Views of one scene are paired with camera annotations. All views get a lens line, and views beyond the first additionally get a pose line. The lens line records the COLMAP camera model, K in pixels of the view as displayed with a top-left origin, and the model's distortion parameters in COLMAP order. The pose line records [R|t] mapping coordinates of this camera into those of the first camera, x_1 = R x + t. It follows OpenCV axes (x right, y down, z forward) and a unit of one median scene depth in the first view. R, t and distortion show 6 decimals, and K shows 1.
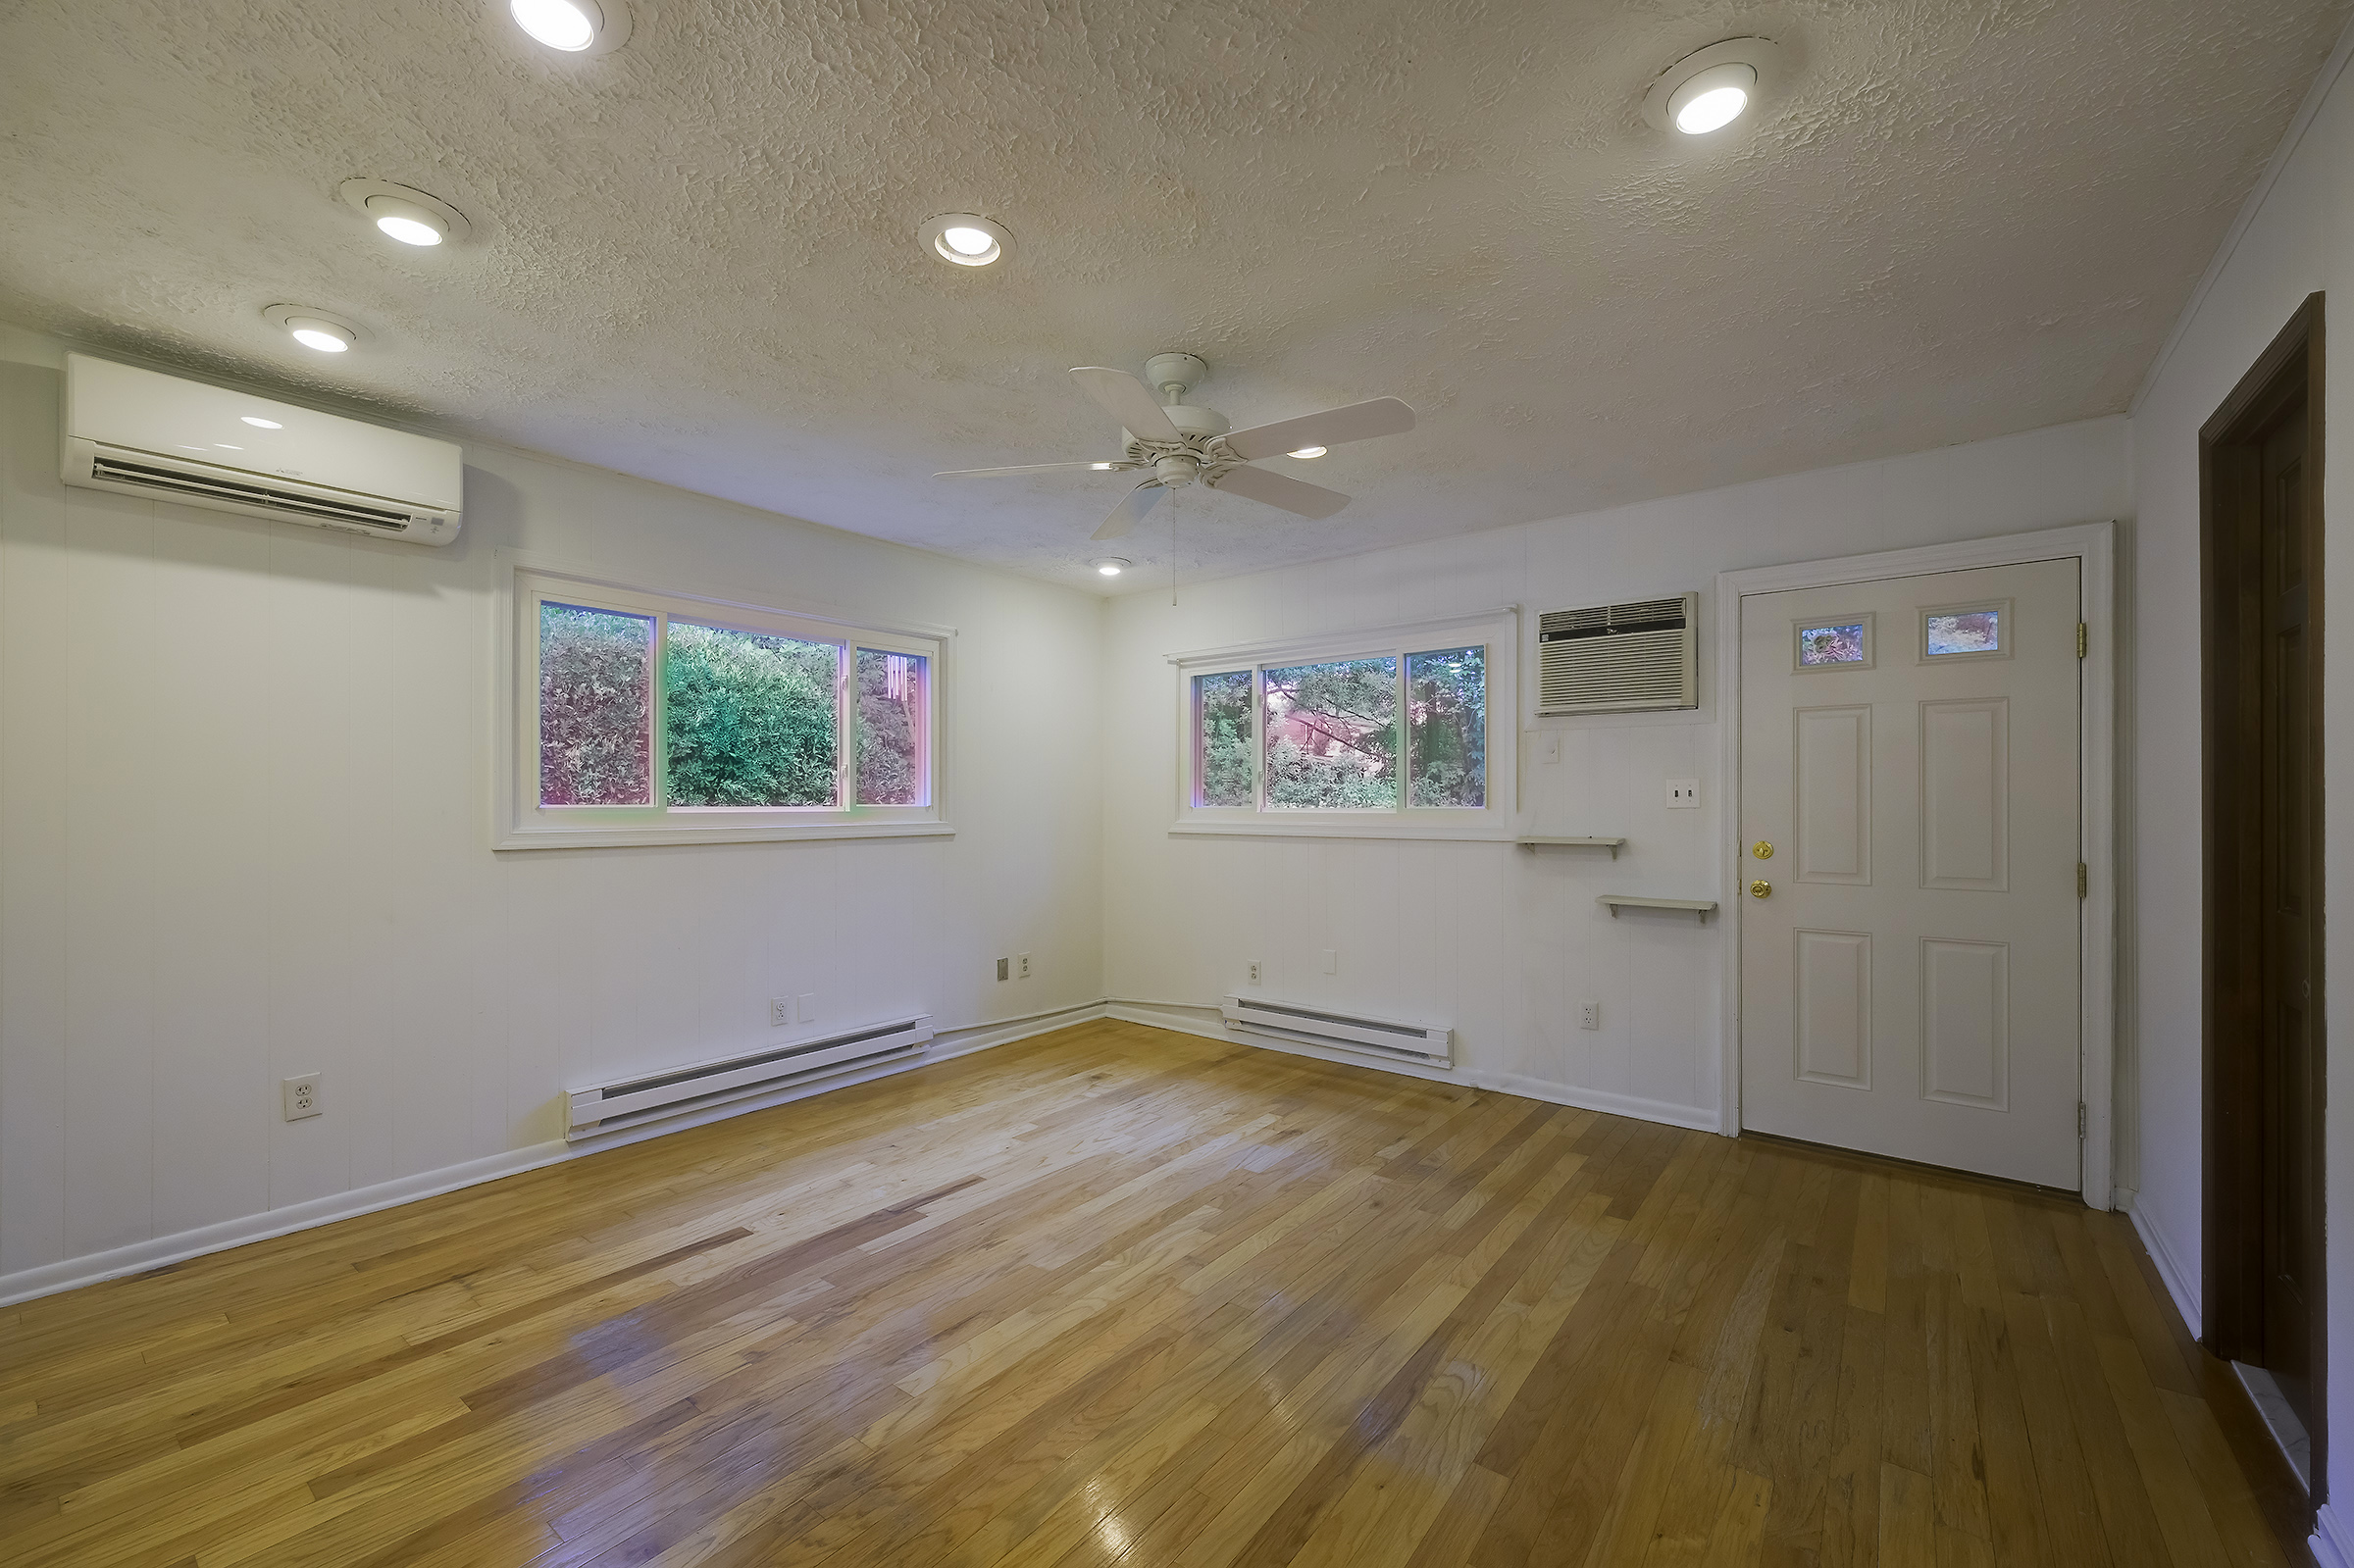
lens RADIAL K [[941.1, 0, 1182.9], [0, 941.1, 791.3], [0, 0, 1]] dist [-0.000259, -0.000222]
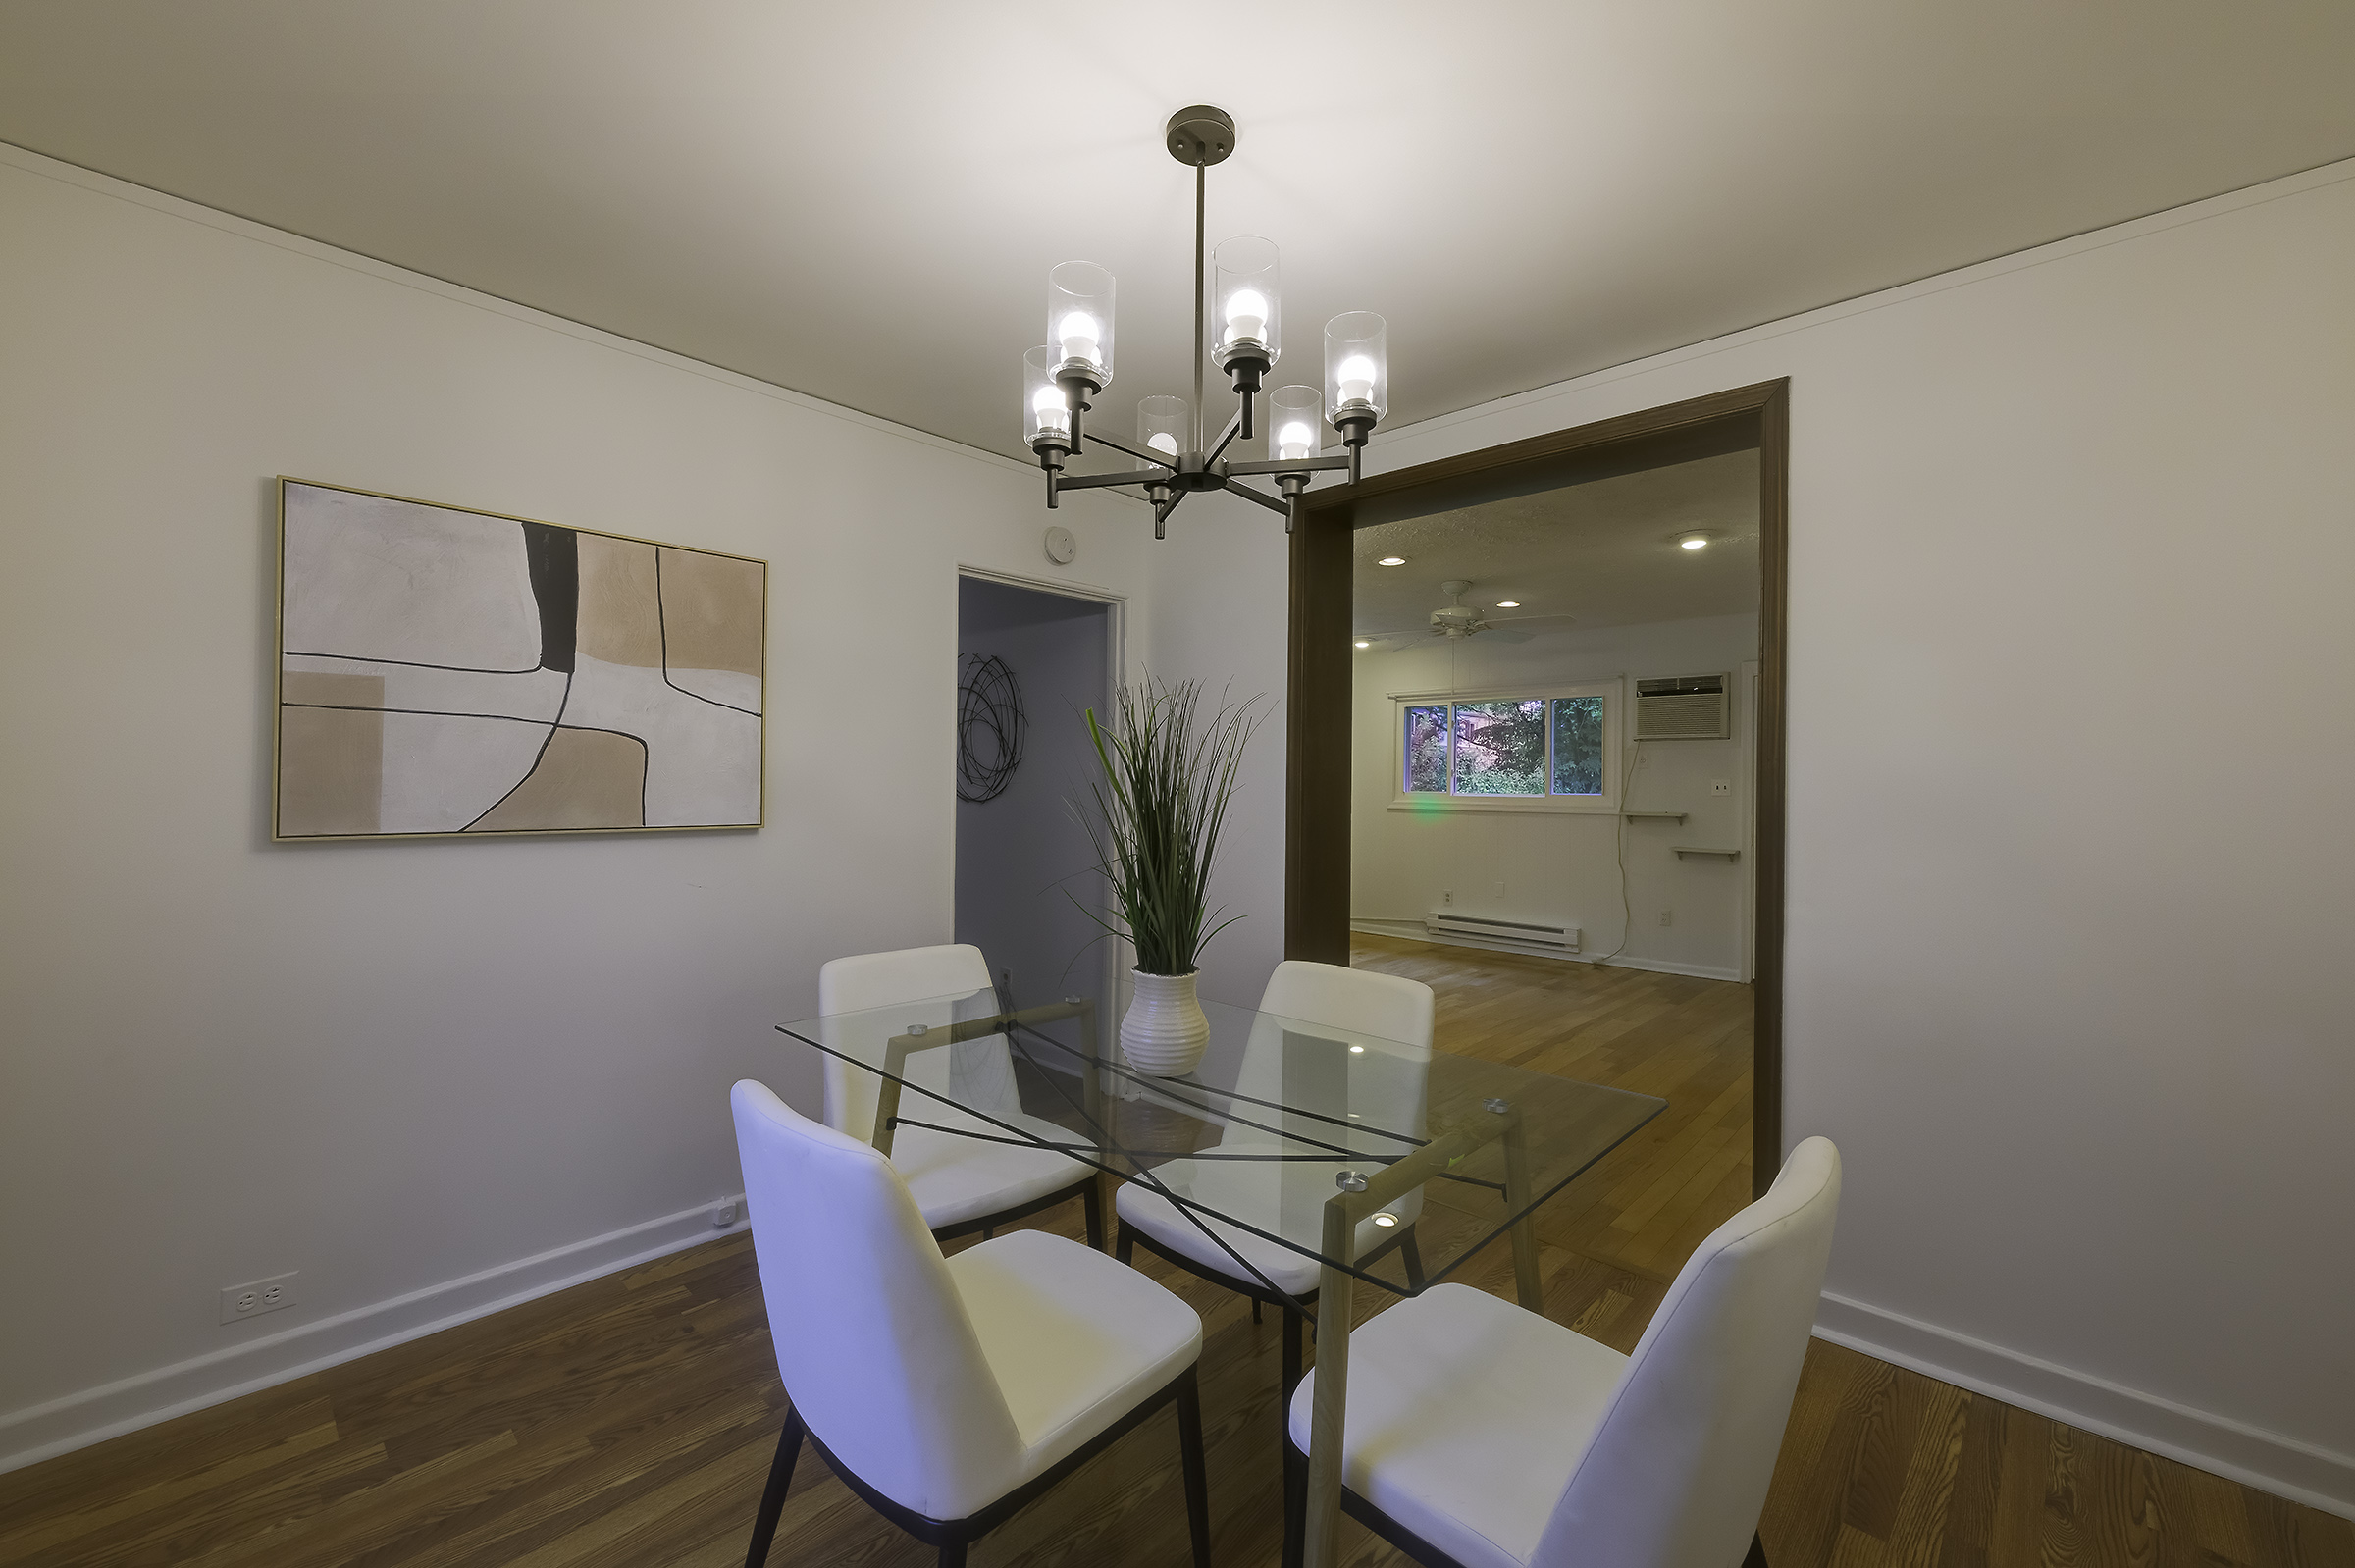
lens RADIAL K [[945.3, 0, 1191.2], [0, 945.3, 773.1], [0, 0, 1]] dist [0.000194, 0.000033]
pose [[0.995828, 0.010664, -0.090626, -0.302029], [-0.011017, 0.999934, -0.003392, -0.008035], [0.090584, 0.004376, 0.995879, -0.877393]]
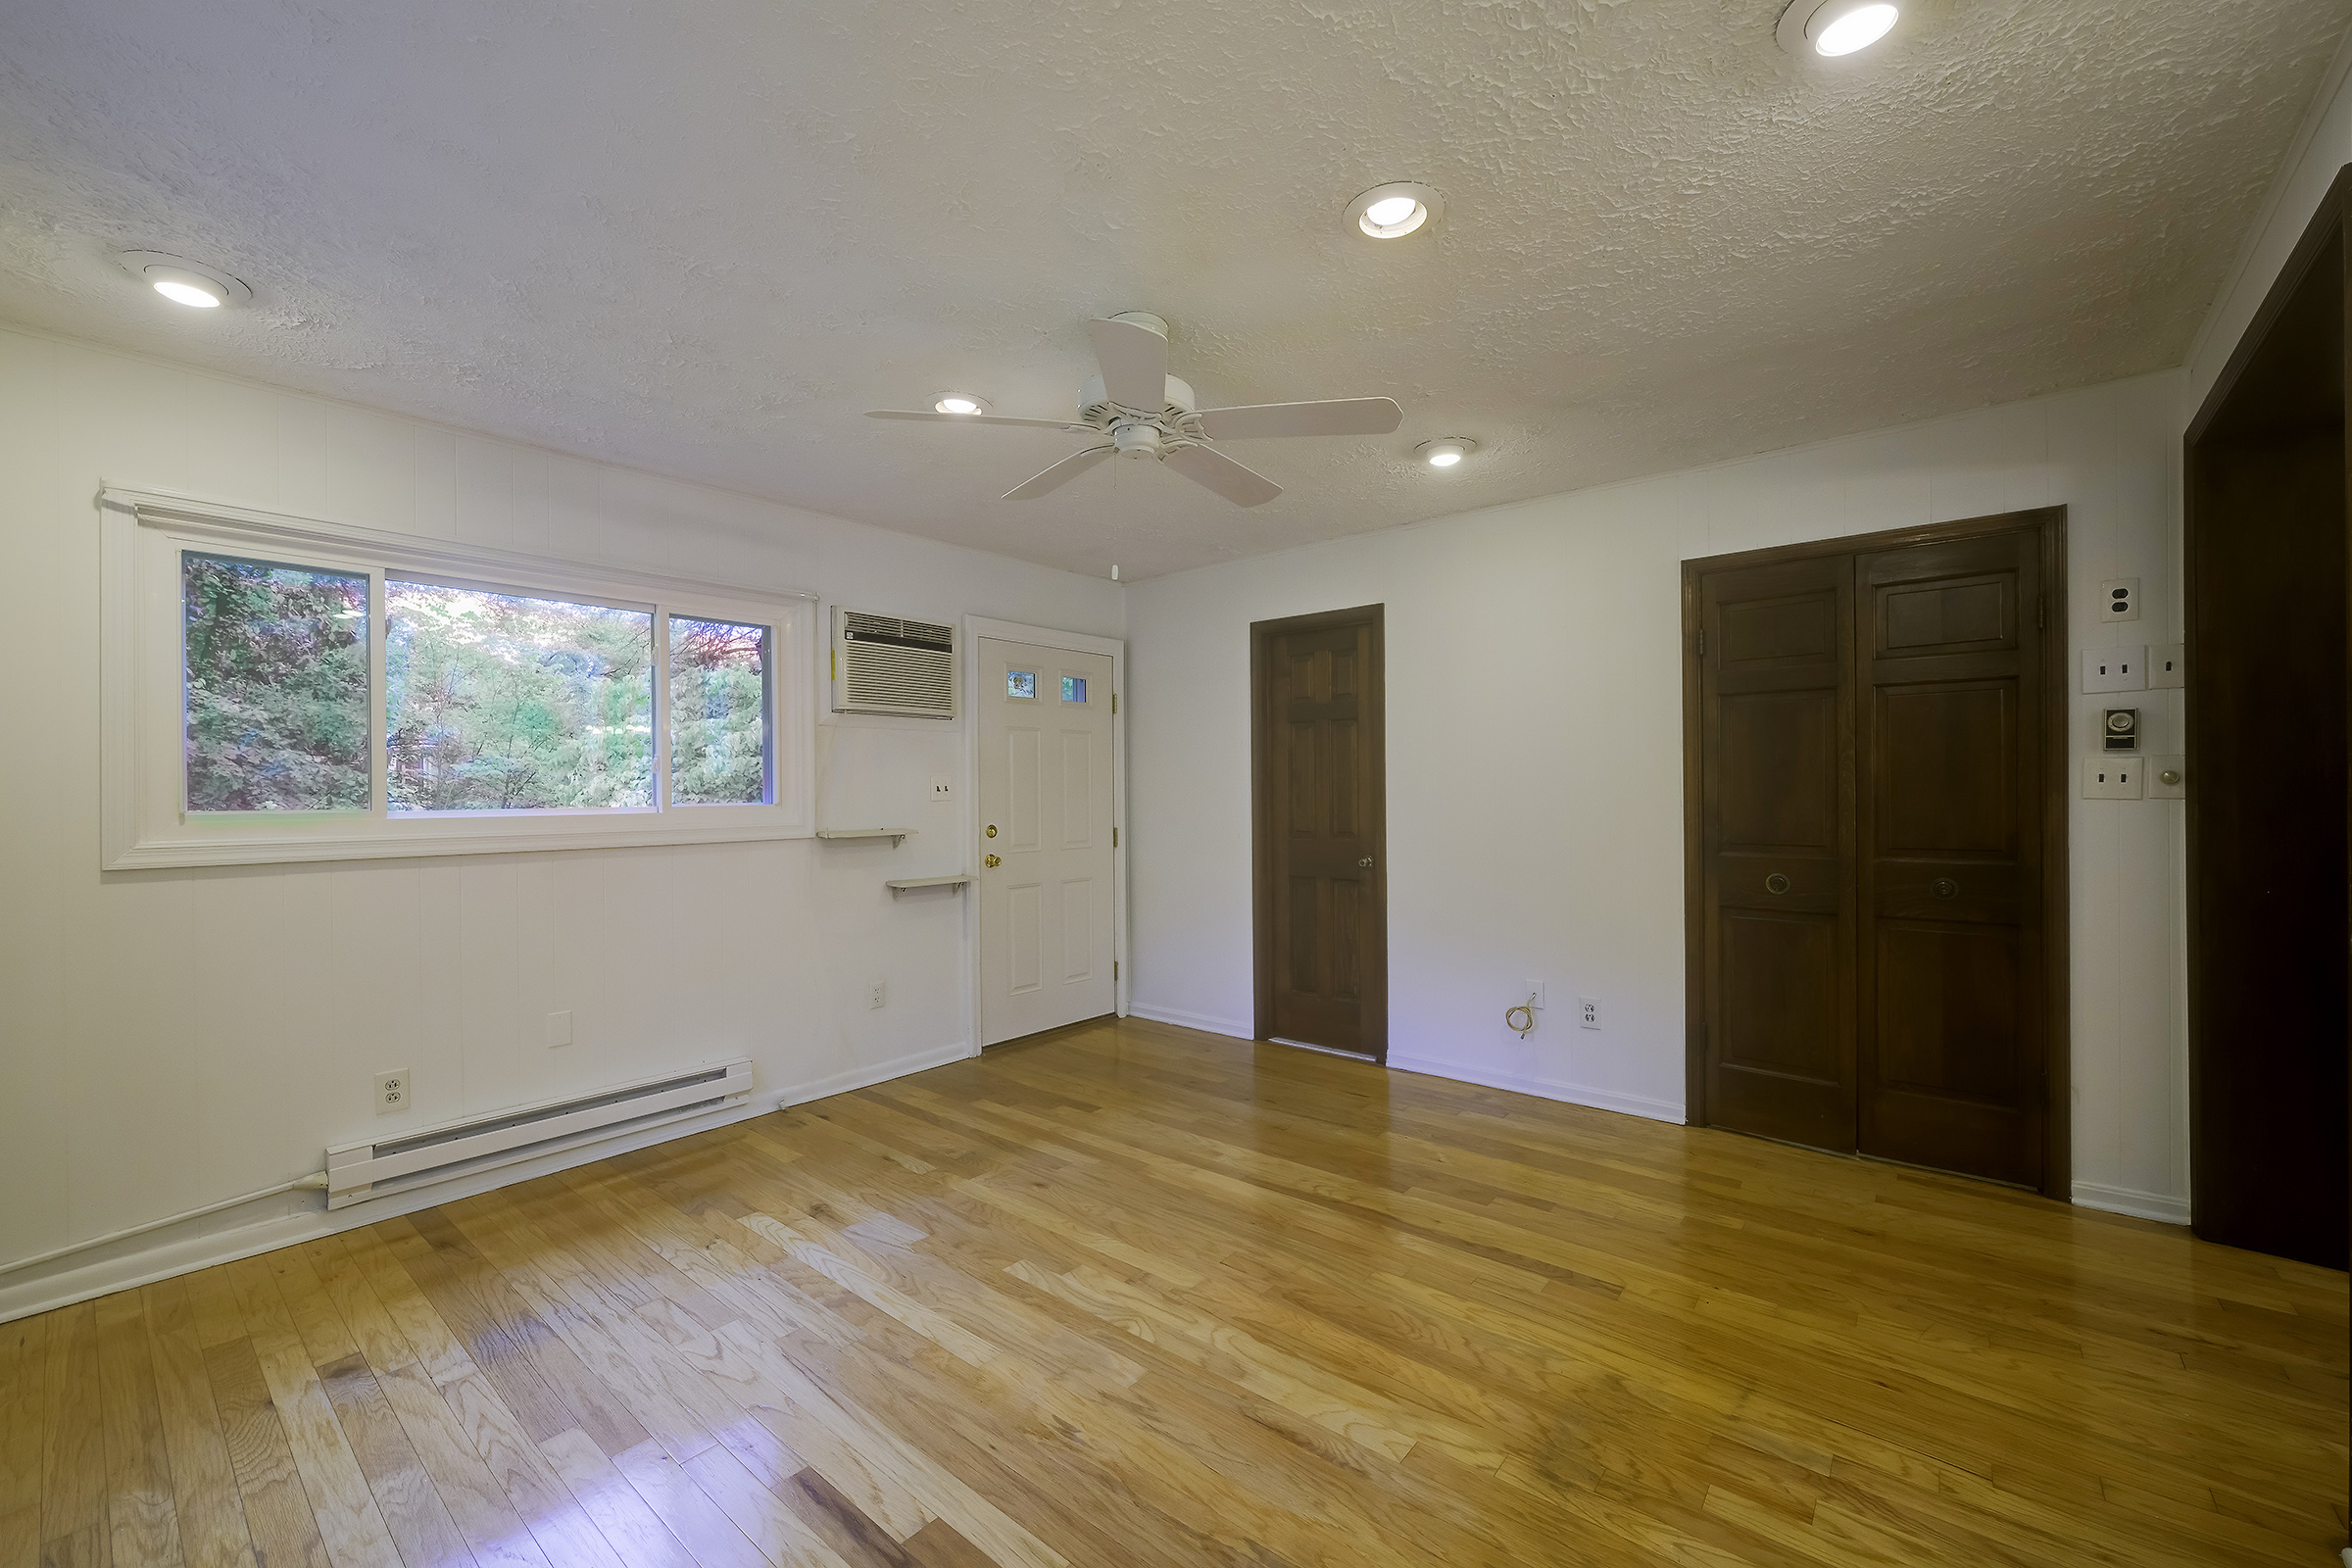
lens RADIAL K [[936.5, 0, 1173.9], [0, 936.5, 788.4], [0, 0, 1]] dist [0.001284, 0.000168]
pose [[0.041300, 0.002504, 0.999144, -0.702401], [-0.002220, 0.999995, -0.002414, 0.004520], [-0.999144, -0.002118, 0.041305, 0.695412]]
